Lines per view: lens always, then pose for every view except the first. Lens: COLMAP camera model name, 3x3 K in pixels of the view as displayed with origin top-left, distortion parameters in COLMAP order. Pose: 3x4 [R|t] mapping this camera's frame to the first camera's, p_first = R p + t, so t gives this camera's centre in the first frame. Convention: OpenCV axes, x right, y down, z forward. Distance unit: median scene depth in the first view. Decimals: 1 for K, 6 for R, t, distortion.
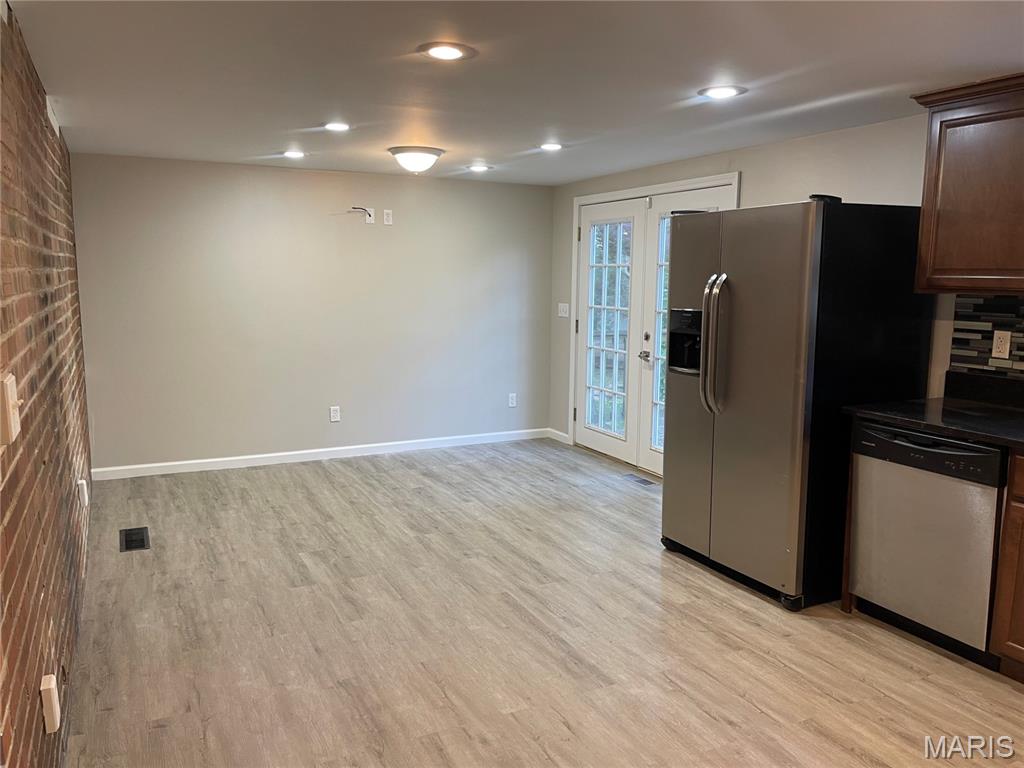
lens RADIAL K [[779.2, 0, 515.7], [0, 779.2, 380.2], [0, 0, 1]] dist [0.044955, -0.023006]
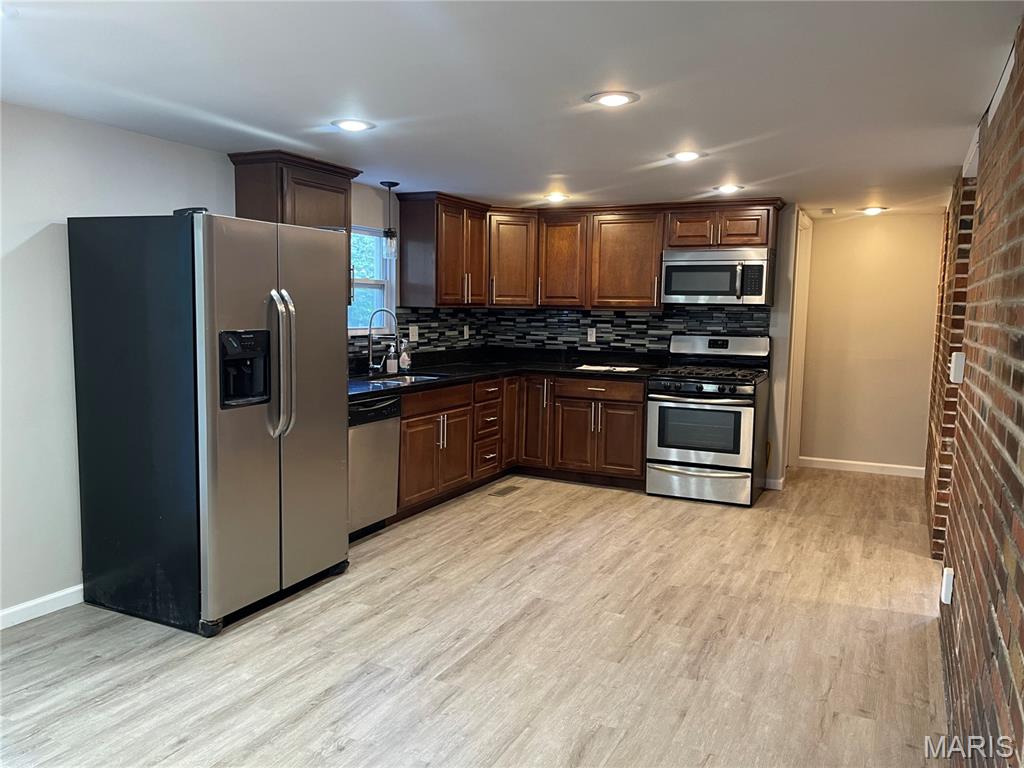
lens RADIAL K [[779.2, 0, 519.8], [0, 779.2, 388.1], [0, 0, 1]] dist [0.044955, -0.023006]
pose [[-0.609217, -0.106035, 0.785882, -0.719352], [0.083331, 0.976973, 0.196416, -0.192234], [-0.788613, 0.185148, -0.586353, 1.431374]]
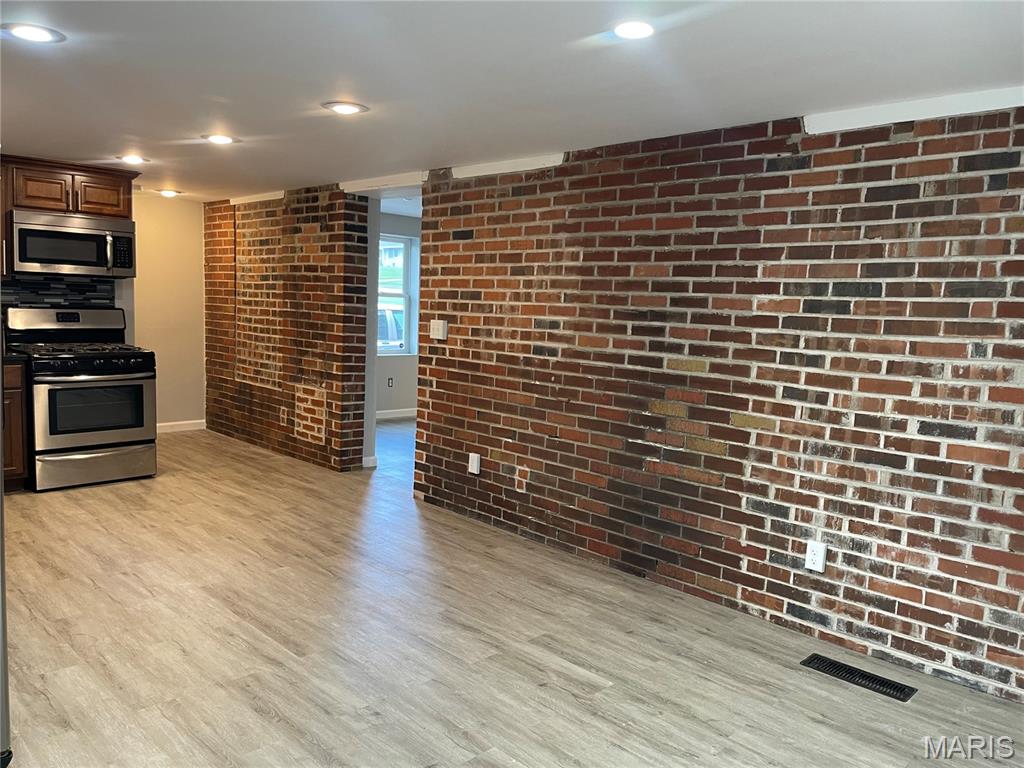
lens RADIAL K [[779.2, 0, 509.7], [0, 779.2, 384.1], [0, 0, 1]] dist [0.044955, -0.023006]
pose [[-0.948313, -0.012821, -0.317077, 0.047248], [-0.089599, 0.969347, 0.228778, -0.231141], [0.304425, 0.245363, -0.920393, 1.859139]]
